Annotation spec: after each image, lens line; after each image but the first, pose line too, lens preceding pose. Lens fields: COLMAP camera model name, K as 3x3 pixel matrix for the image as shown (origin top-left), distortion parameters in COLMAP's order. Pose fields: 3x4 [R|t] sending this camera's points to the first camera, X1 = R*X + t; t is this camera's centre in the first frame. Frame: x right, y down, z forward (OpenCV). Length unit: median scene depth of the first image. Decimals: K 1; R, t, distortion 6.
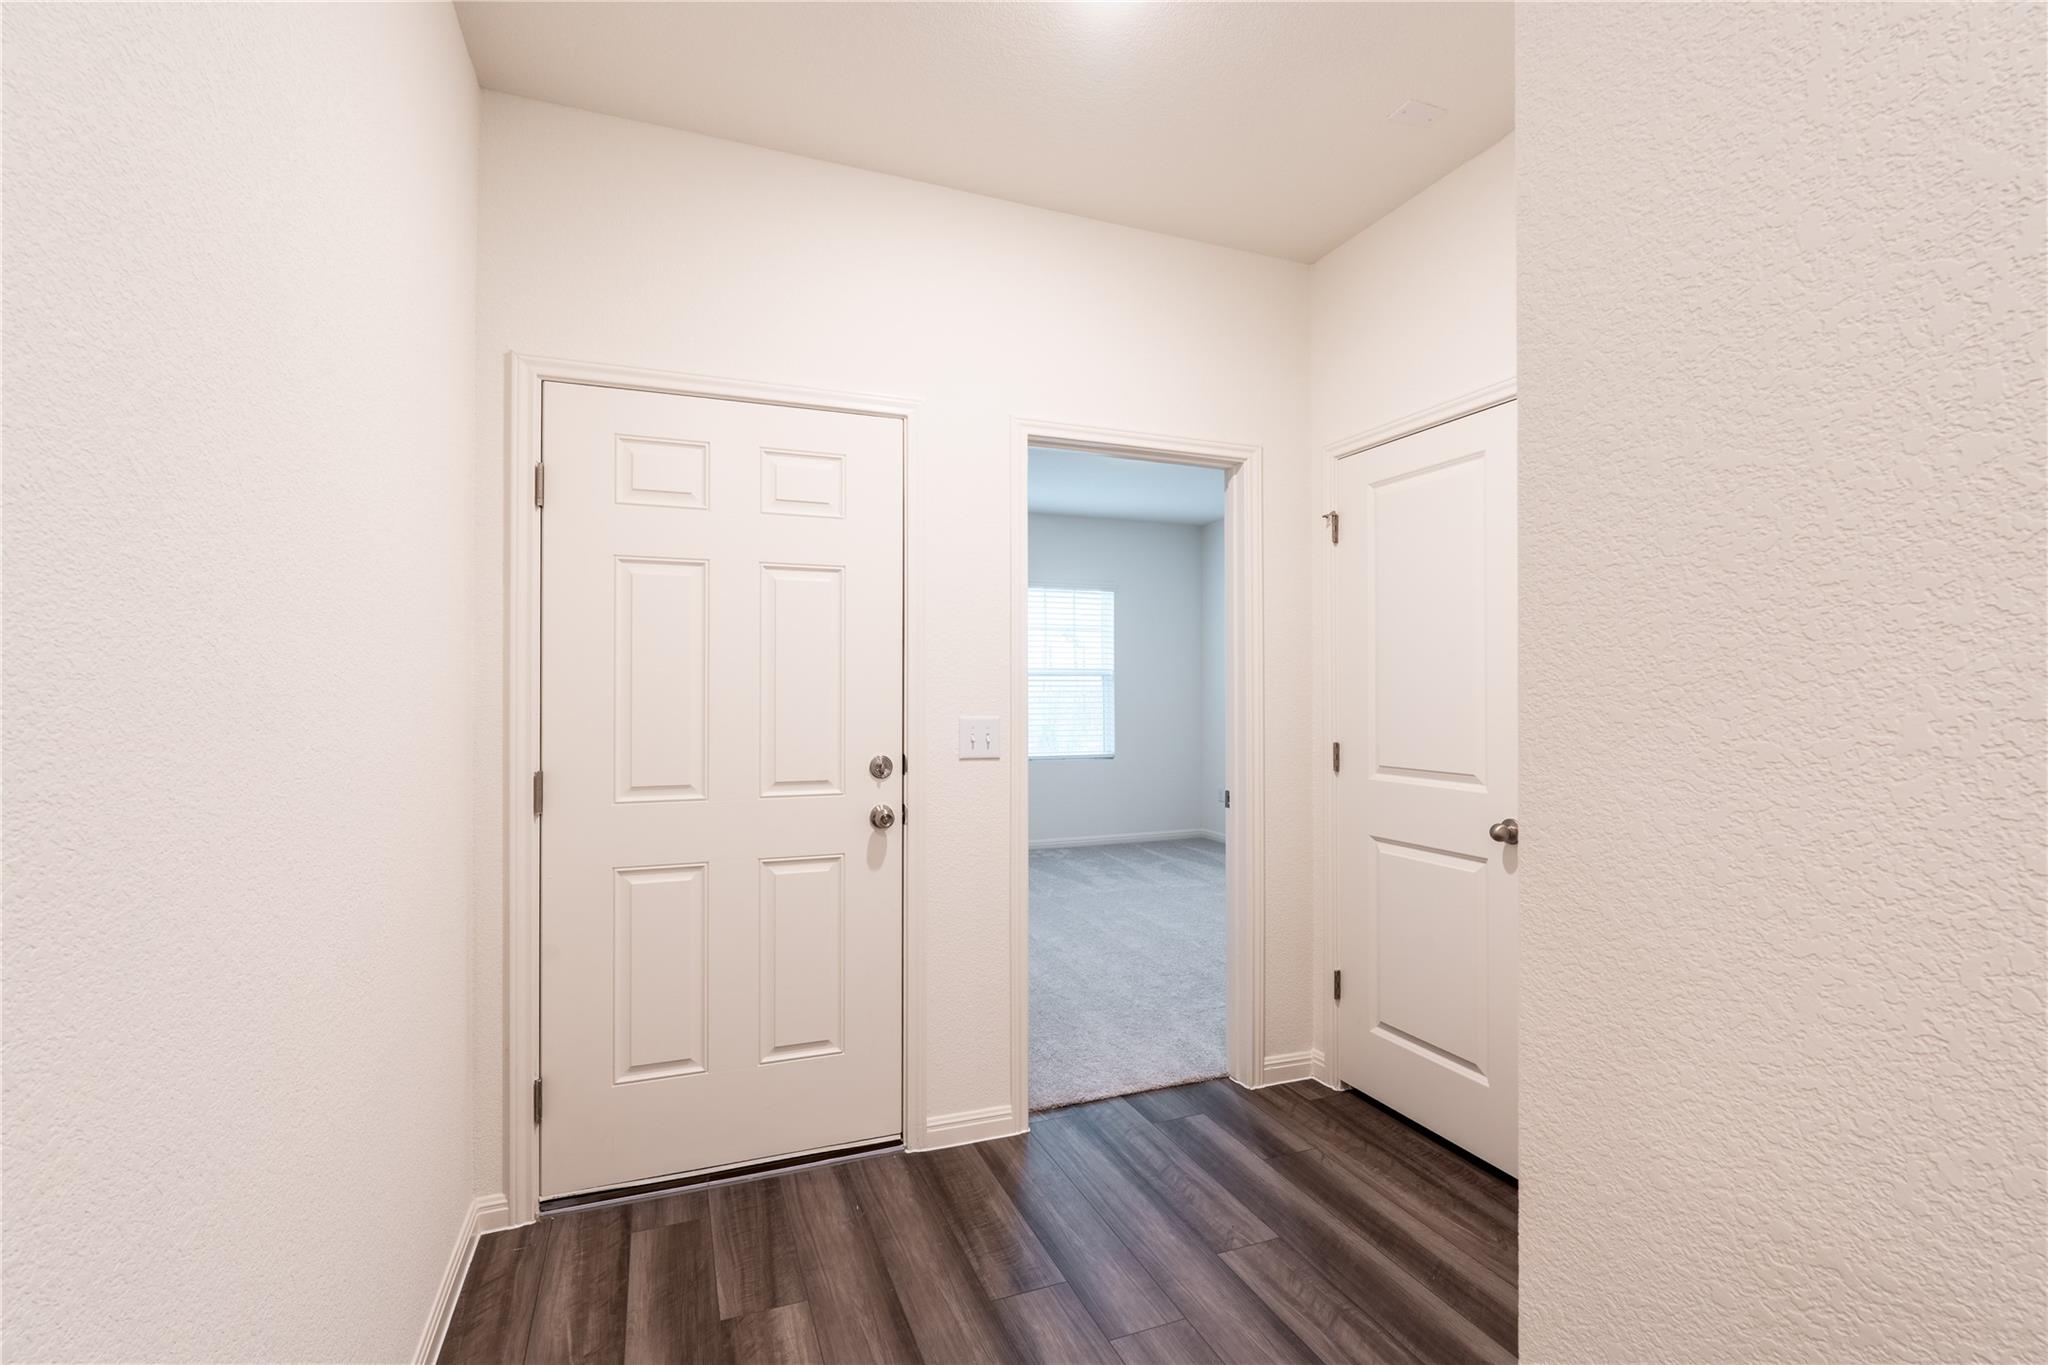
lens RADIAL K [[892.5, 0, 1025.1], [0, 892.5, 685.7], [0, 0, 1]] dist [-0.003326, 0.000345]
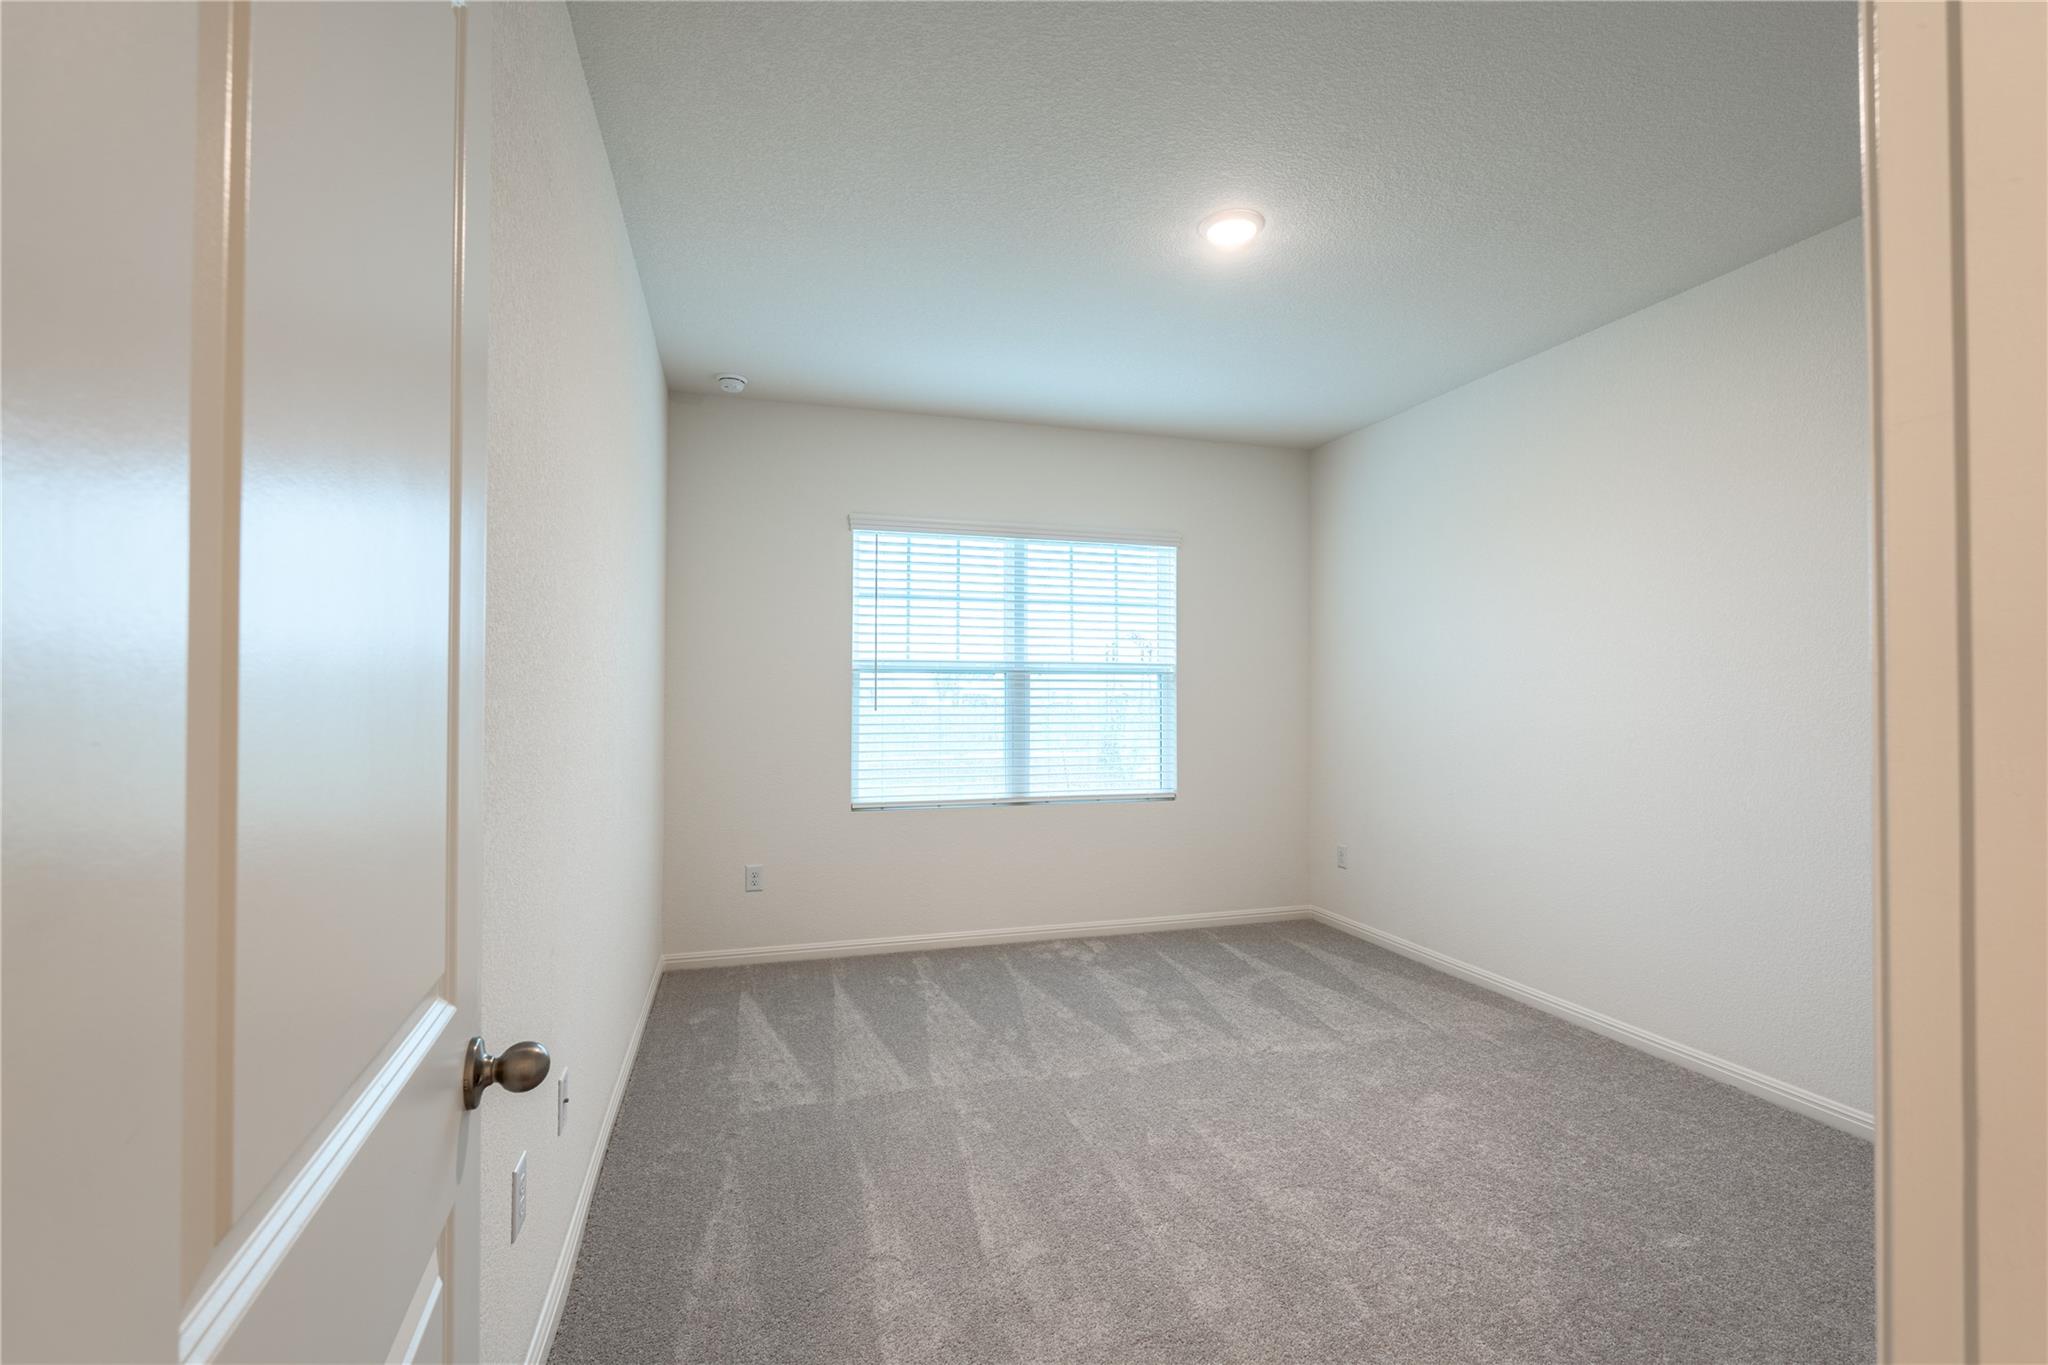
lens RADIAL K [[901.6, 0, 1026.3], [0, 901.6, 687.7], [0, 0, 1]] dist [-0.002656, -0.000201]
pose [[0.997174, 0.004452, -0.074991, 0.042036], [-0.004432, 0.999990, 0.000435, -0.000863], [0.074992, -0.000102, 0.997184, 0.352681]]
